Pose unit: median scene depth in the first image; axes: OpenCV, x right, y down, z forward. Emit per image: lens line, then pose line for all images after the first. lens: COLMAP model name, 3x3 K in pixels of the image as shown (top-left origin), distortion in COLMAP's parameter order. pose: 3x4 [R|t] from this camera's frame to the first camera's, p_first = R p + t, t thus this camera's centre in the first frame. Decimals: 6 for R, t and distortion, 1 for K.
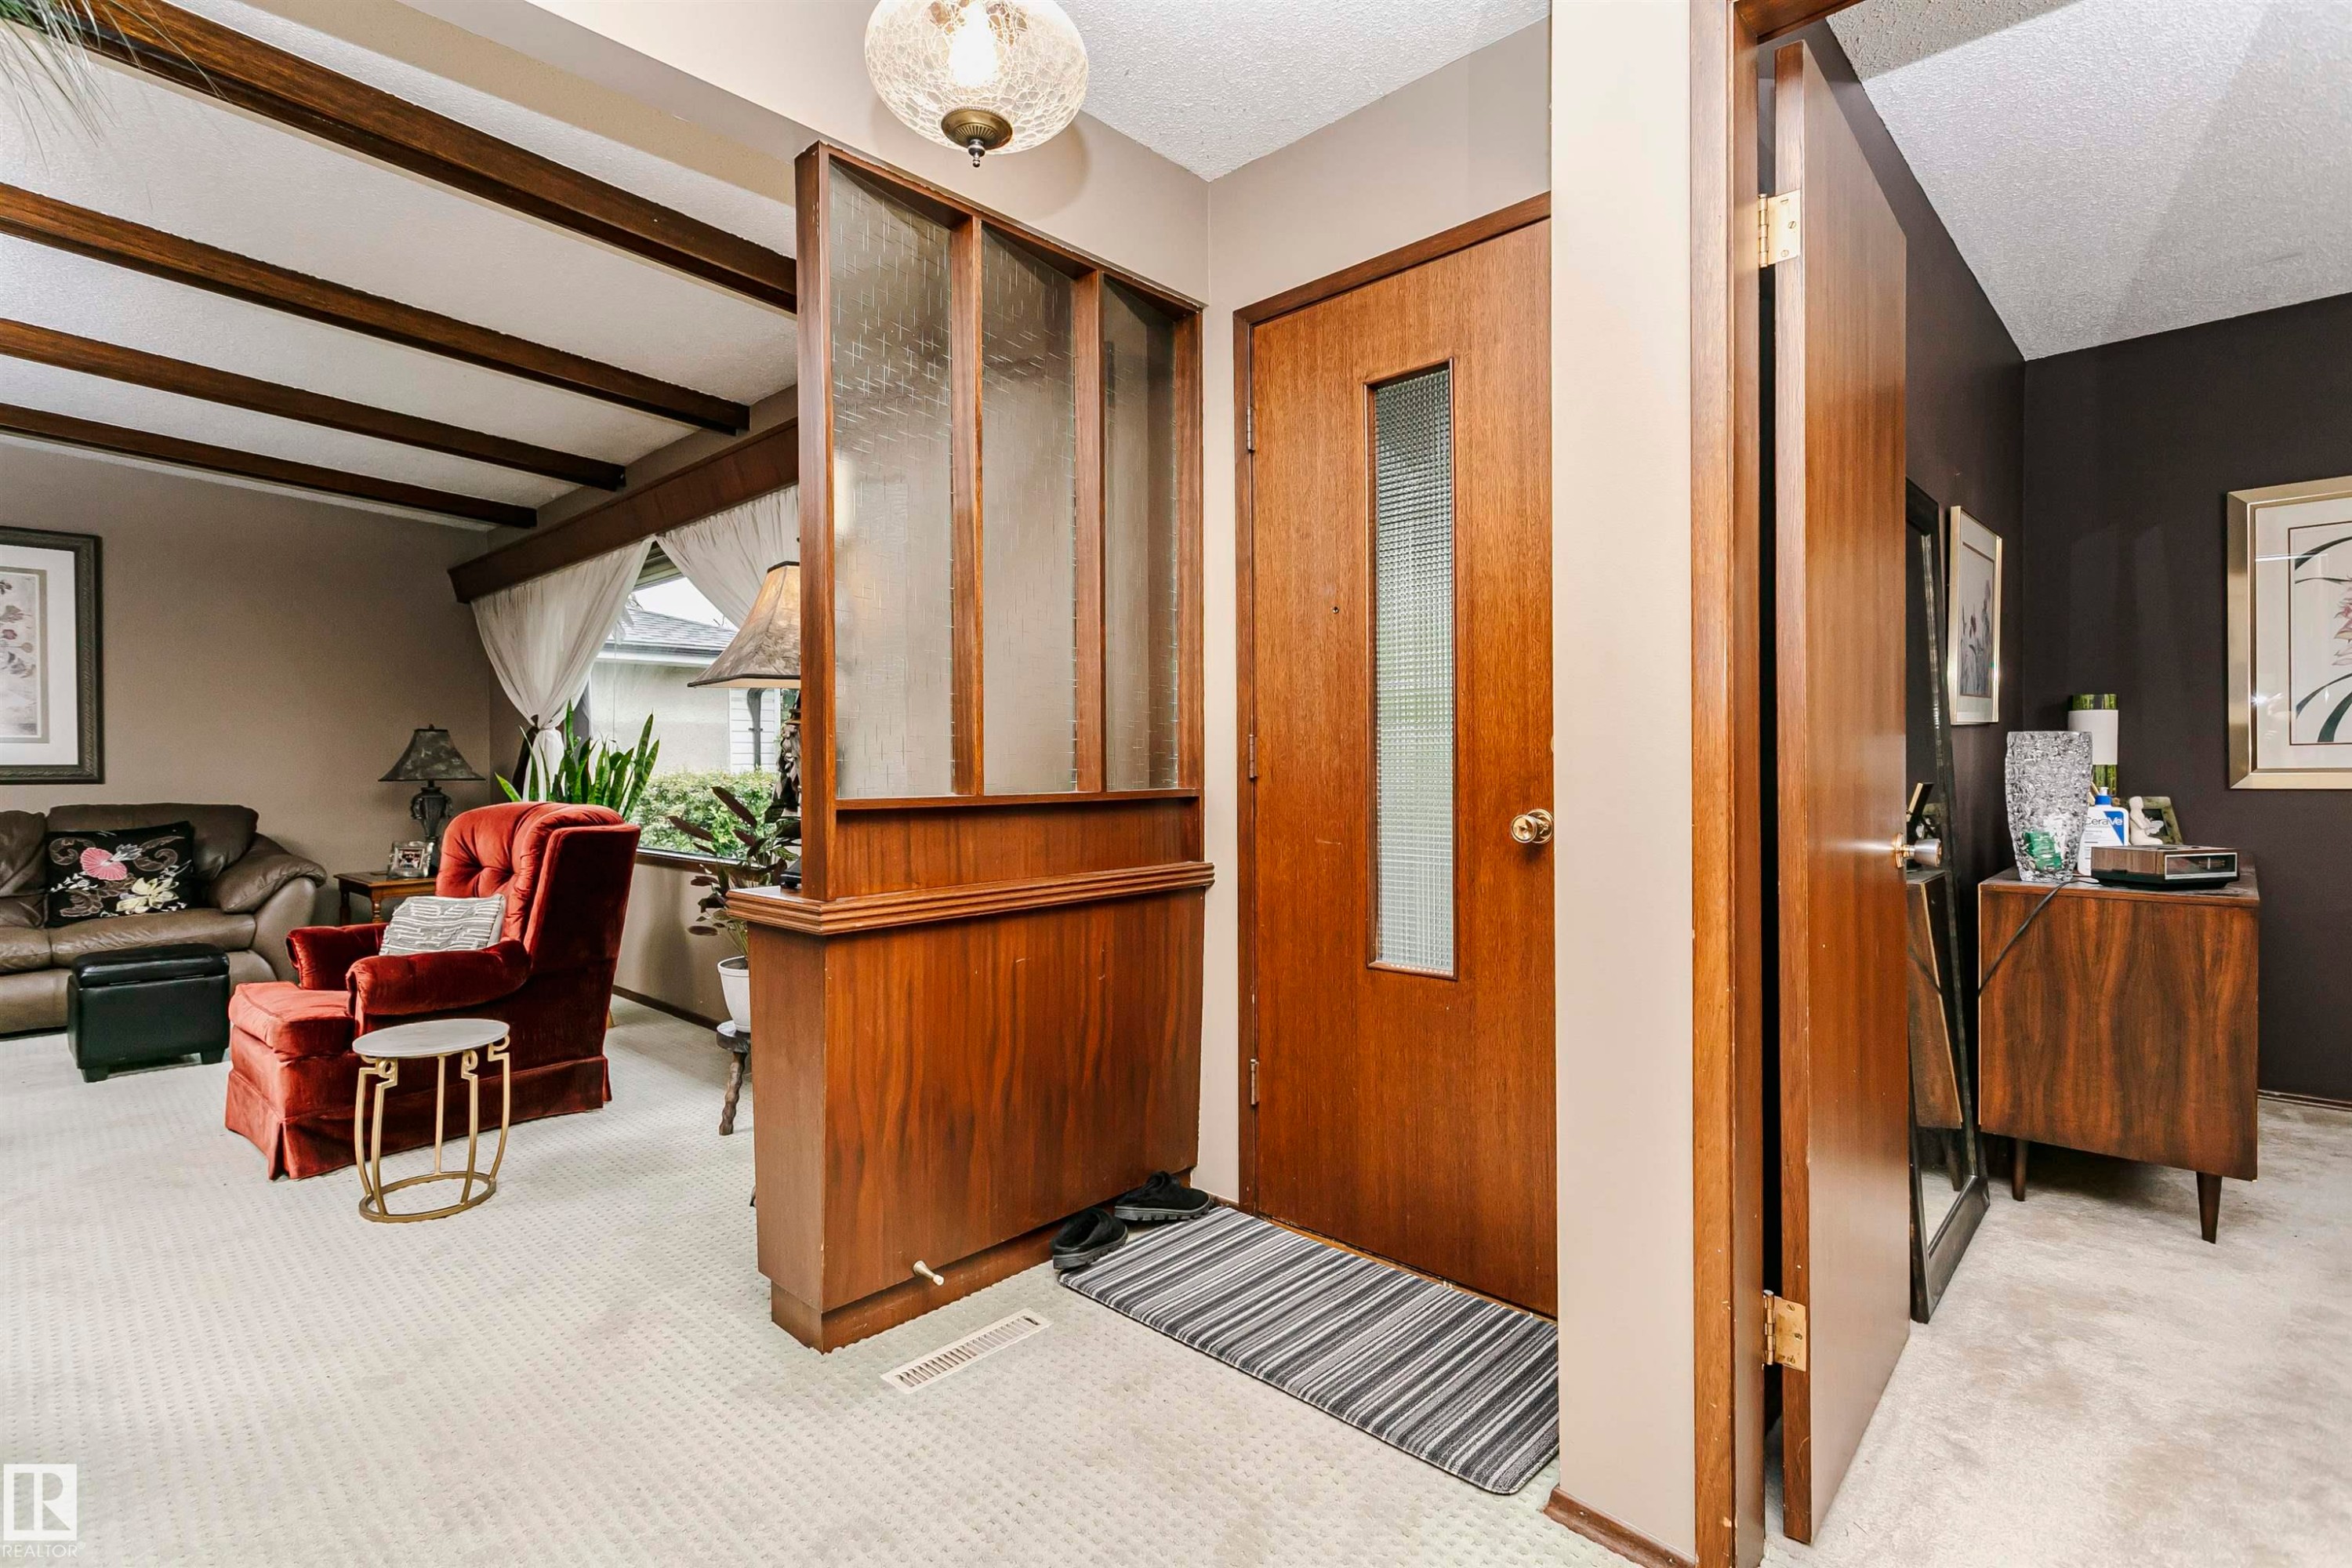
lens RADIAL K [[1126.8, 0, 1168.8], [0, 1126.8, 774.6], [0, 0, 1]] dist [-0.002808, -0.000383]
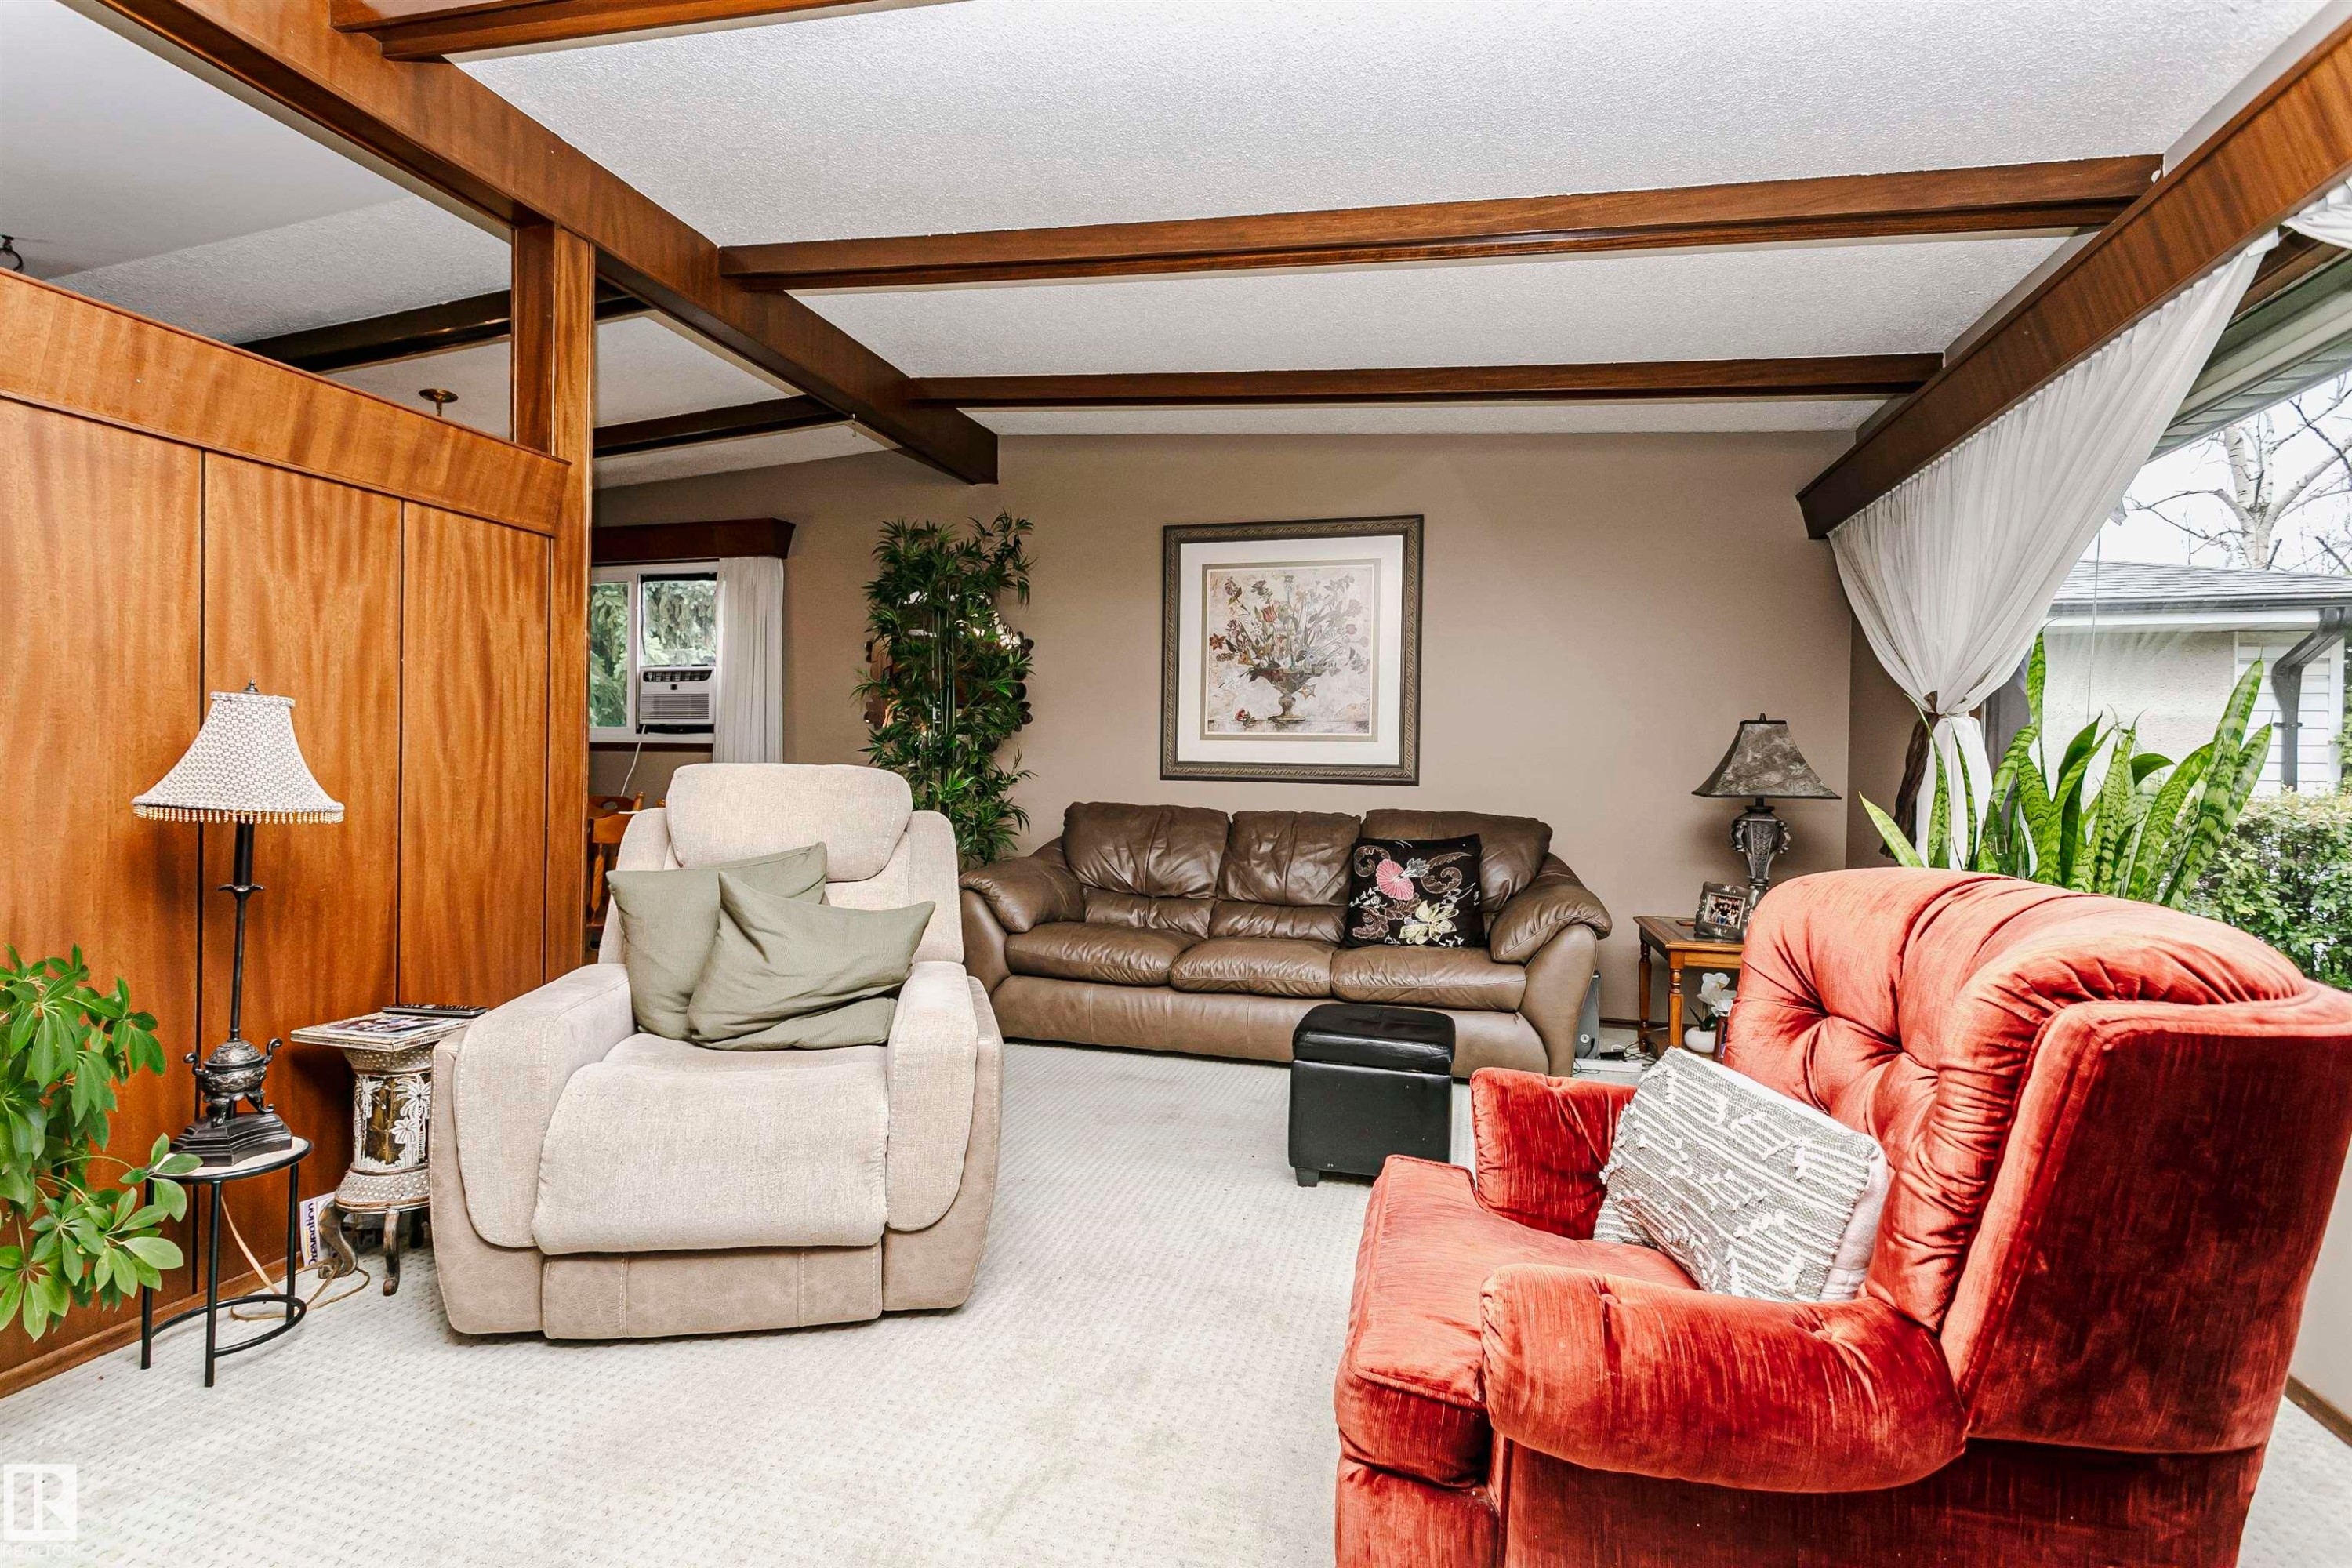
lens RADIAL K [[1111.1, 0, 1169.7], [0, 1111.1, 770.6], [0, 0, 1]] dist [0.015903, -0.000081]
pose [[0.465888, 0.021154, -0.884591, -0.257313], [-0.028846, 0.999546, 0.008711, -0.006928], [0.884373, 0.021459, 0.466287, 0.421883]]
